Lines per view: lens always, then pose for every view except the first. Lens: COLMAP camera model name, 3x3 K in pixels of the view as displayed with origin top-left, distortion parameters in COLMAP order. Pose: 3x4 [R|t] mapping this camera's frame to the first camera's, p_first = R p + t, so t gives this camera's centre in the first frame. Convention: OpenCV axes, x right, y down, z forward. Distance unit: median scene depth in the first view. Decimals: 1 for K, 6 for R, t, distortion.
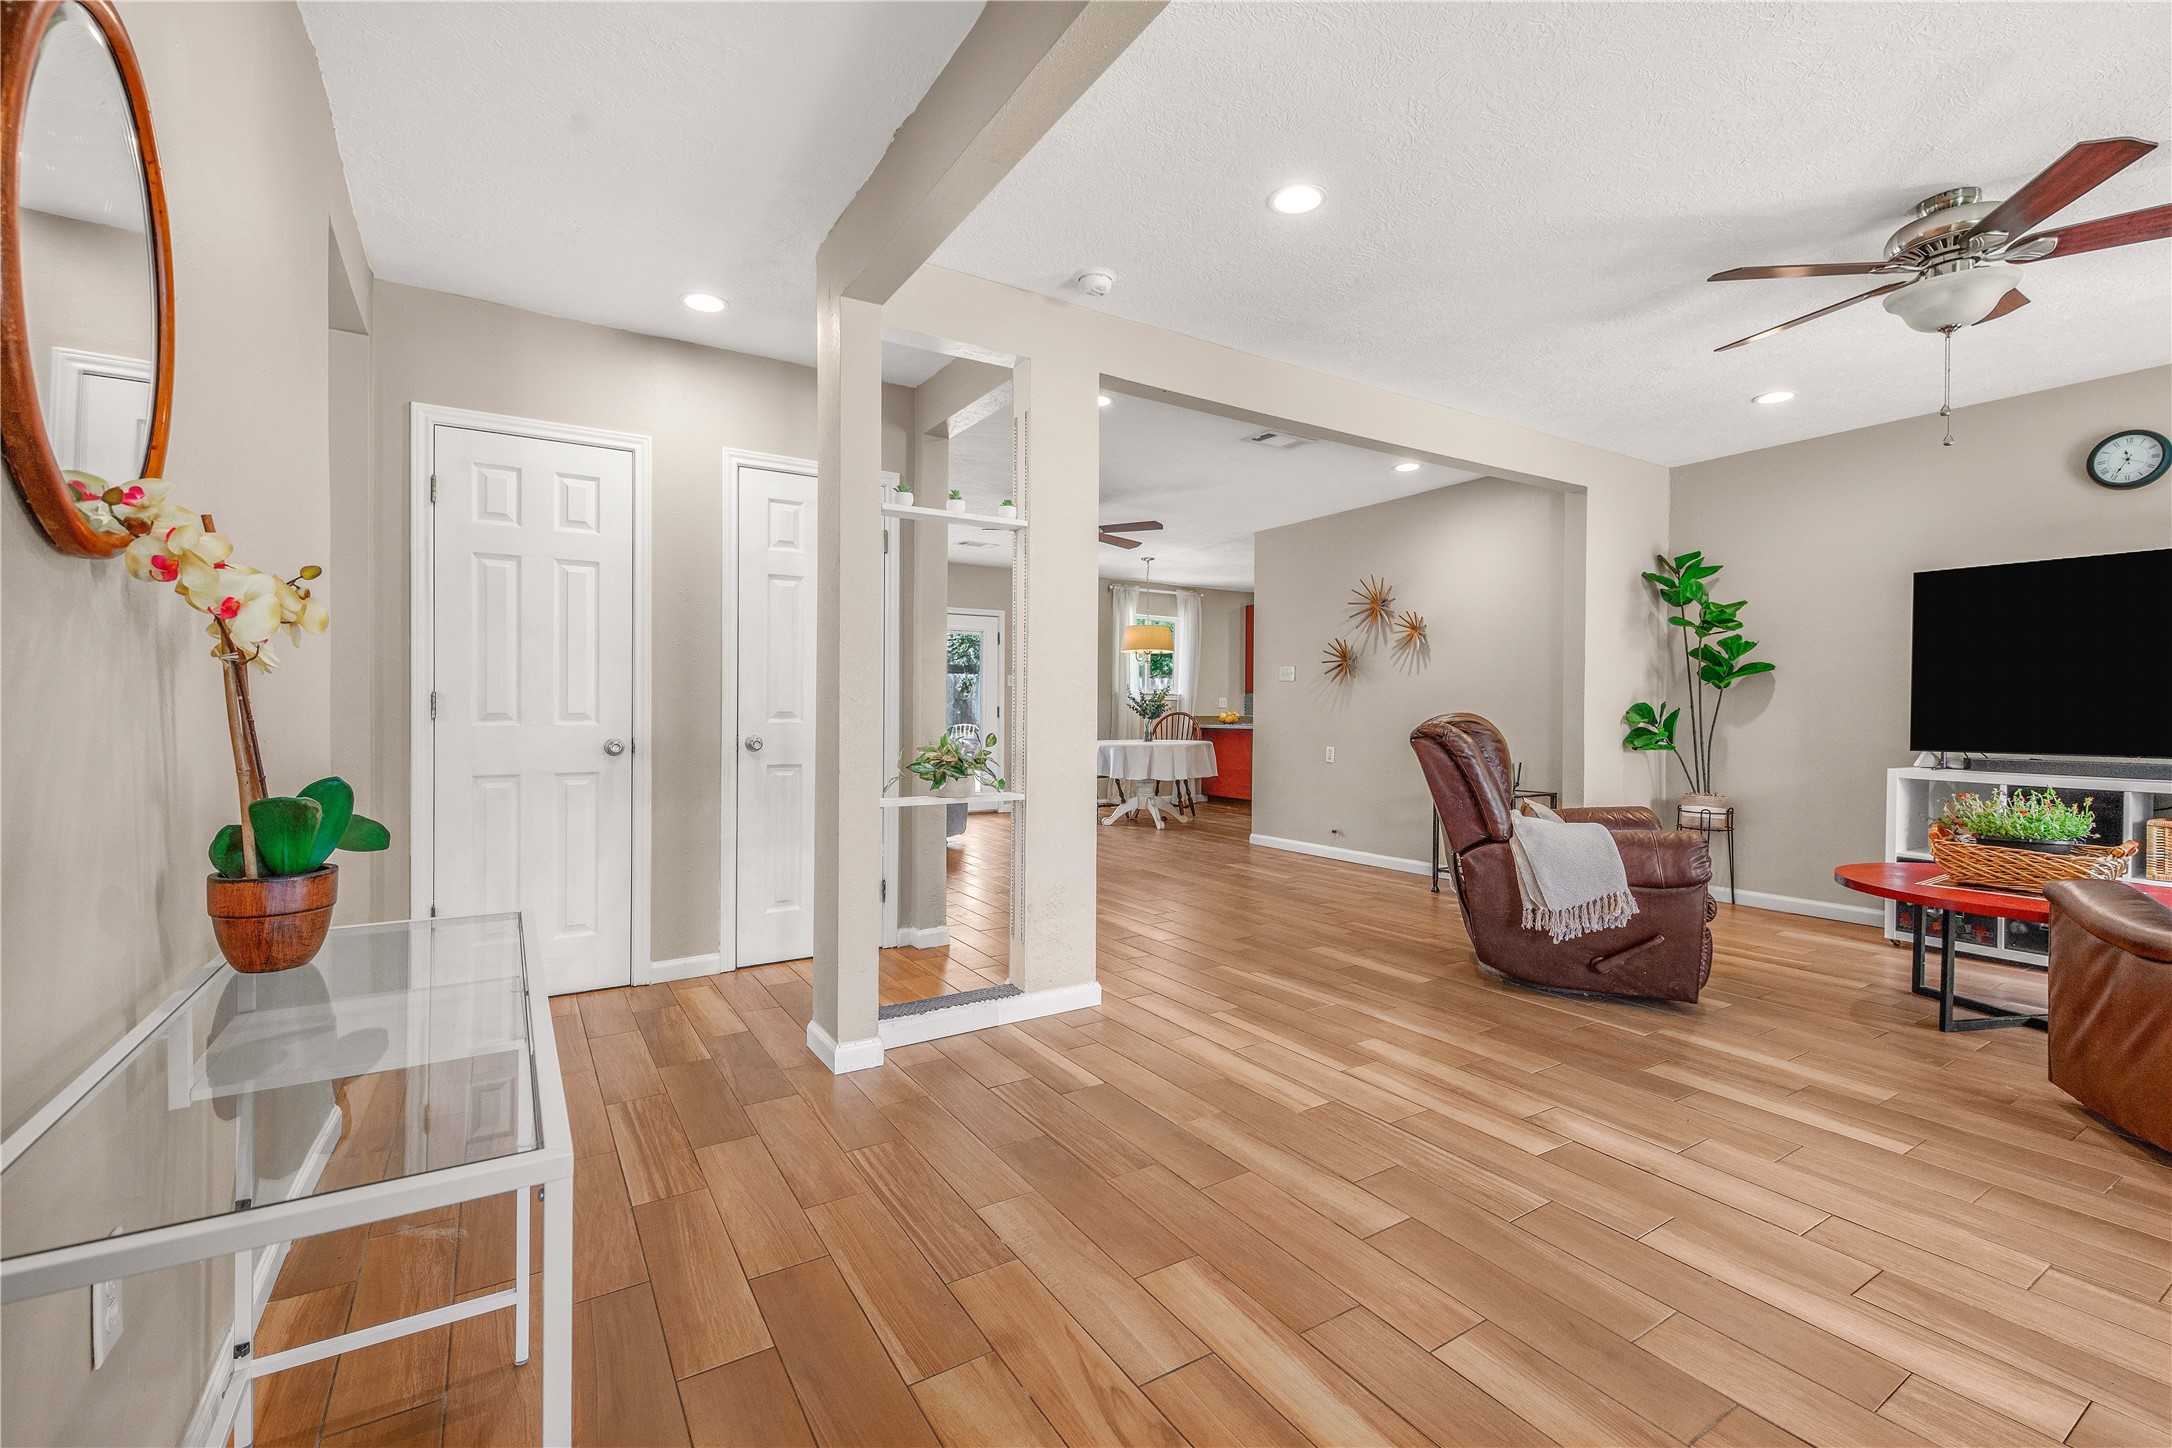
lens RADIAL K [[926.5, 0, 1079.6], [0, 926.5, 713.3], [0, 0, 1]] dist [-0.000965, -0.000682]
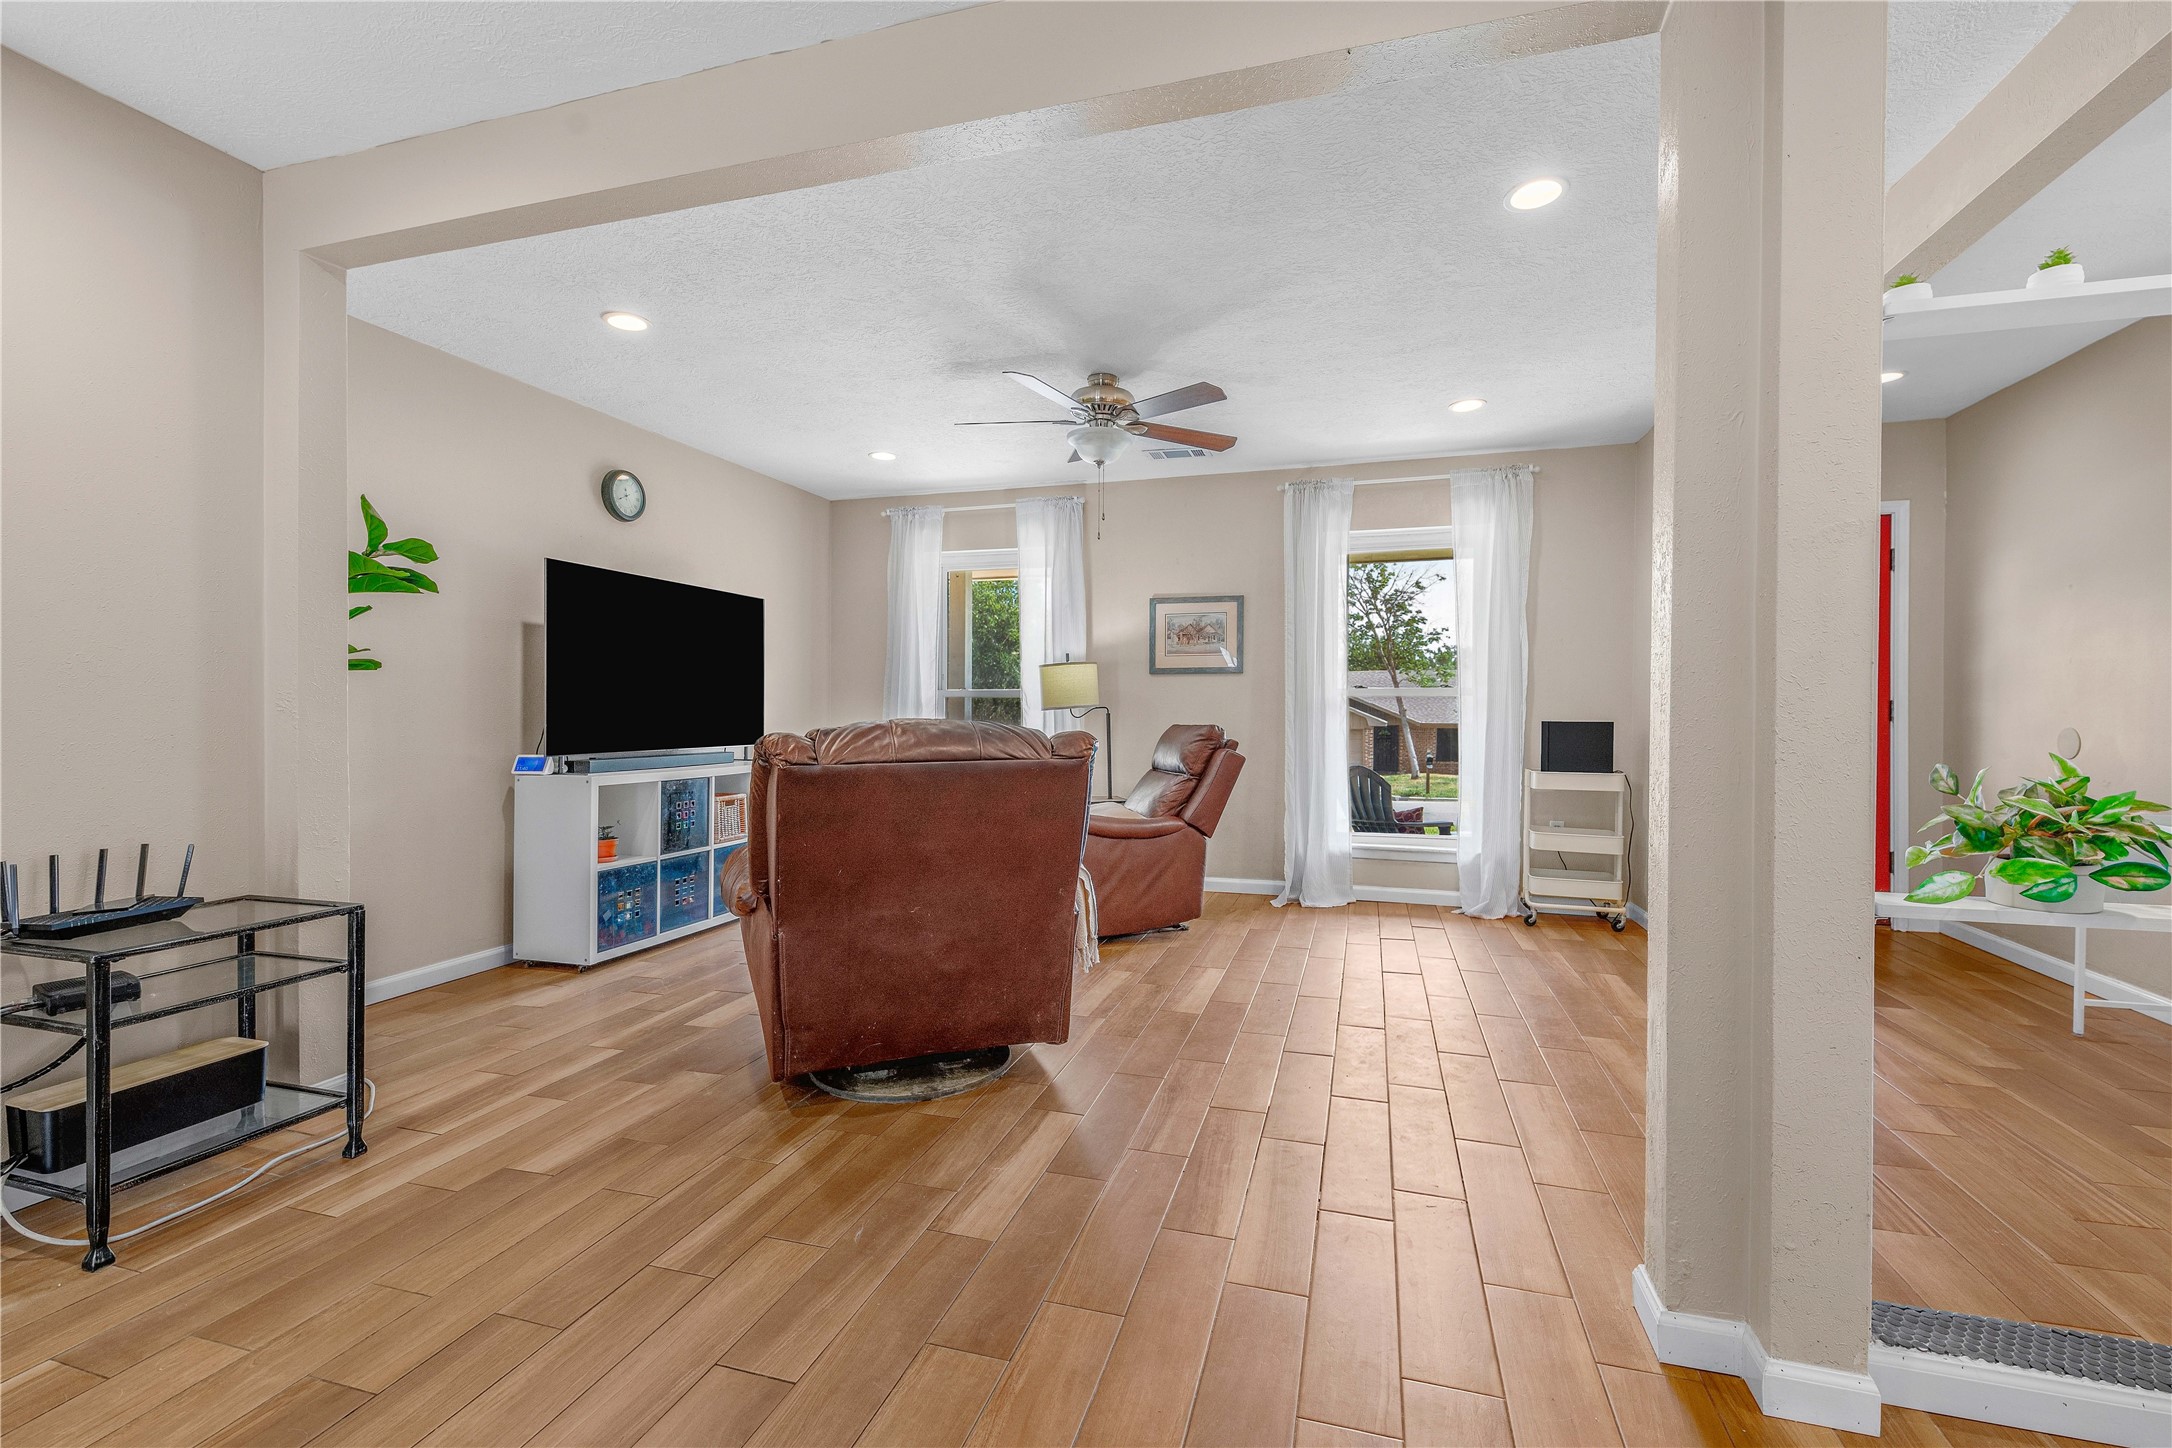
lens RADIAL K [[928.4, 0, 1086.0], [0, 928.4, 724.0], [0, 0, 1]] dist [0.010636, -0.000228]
pose [[-0.660533, -0.013497, 0.750676, -0.134445], [-0.000102, 0.999840, 0.017888, -0.007519], [-0.750797, 0.011739, -0.660428, 1.338094]]
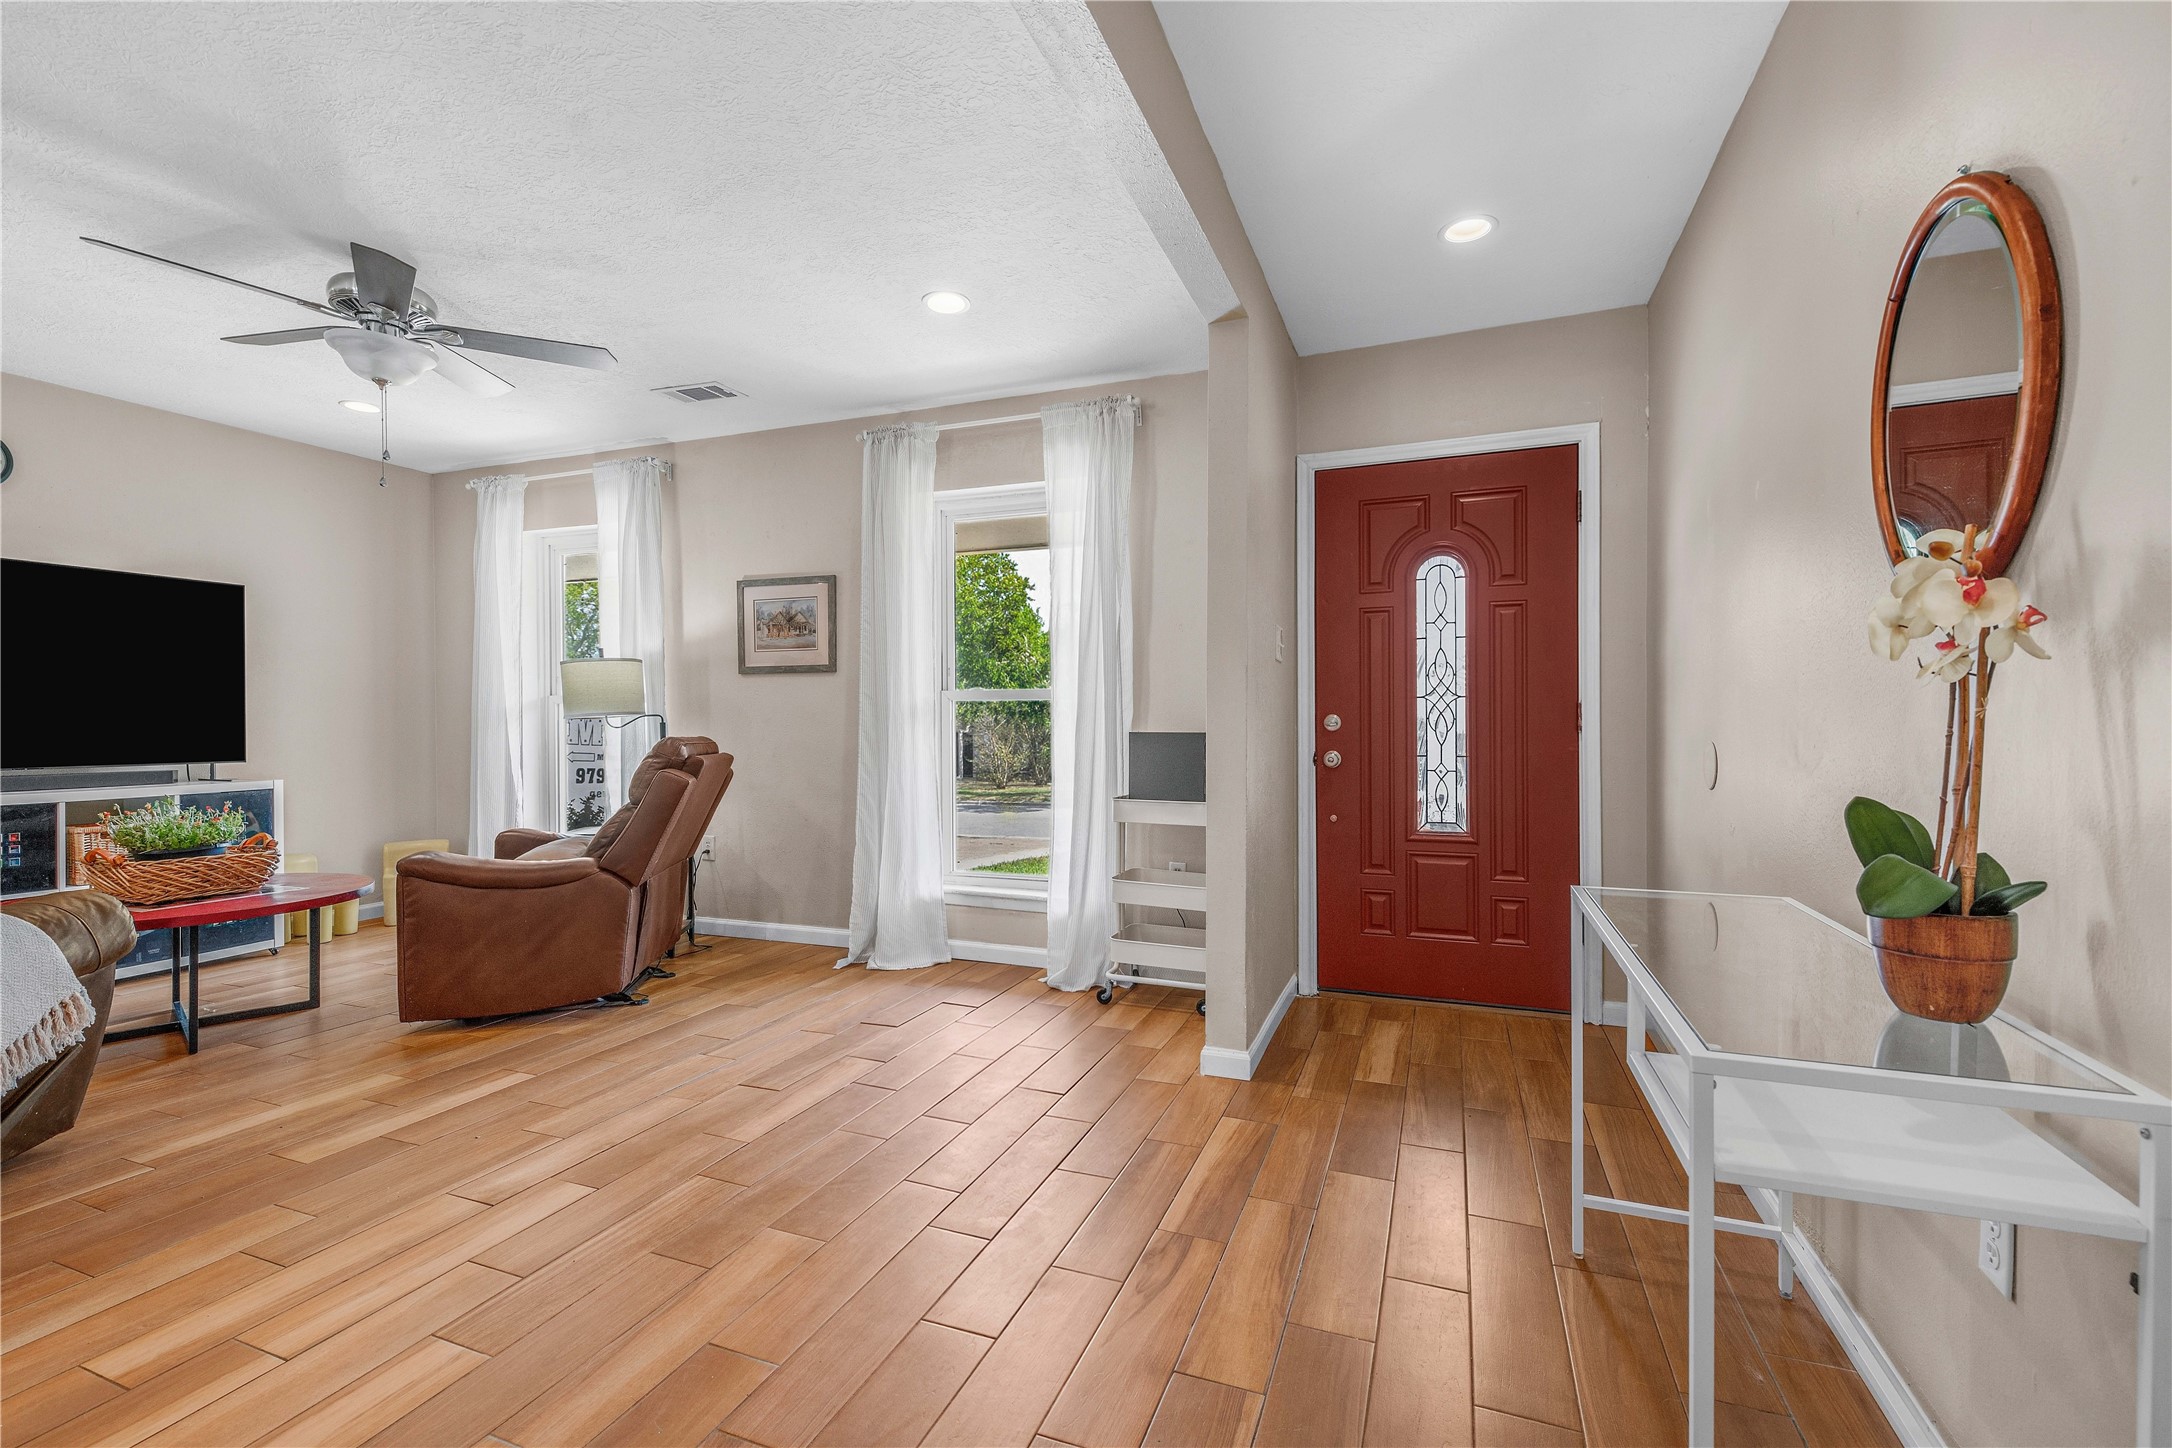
lens RADIAL K [[934.3, 0, 1107.8], [0, 934.3, 732.2], [0, 0, 1]] dist [-0.001209, -0.000604]
pose [[-0.616307, -0.011519, 0.787421, -0.331850], [0.002627, 0.999857, 0.016682, -0.004590], [-0.787501, 0.012350, -0.616189, 0.666876]]
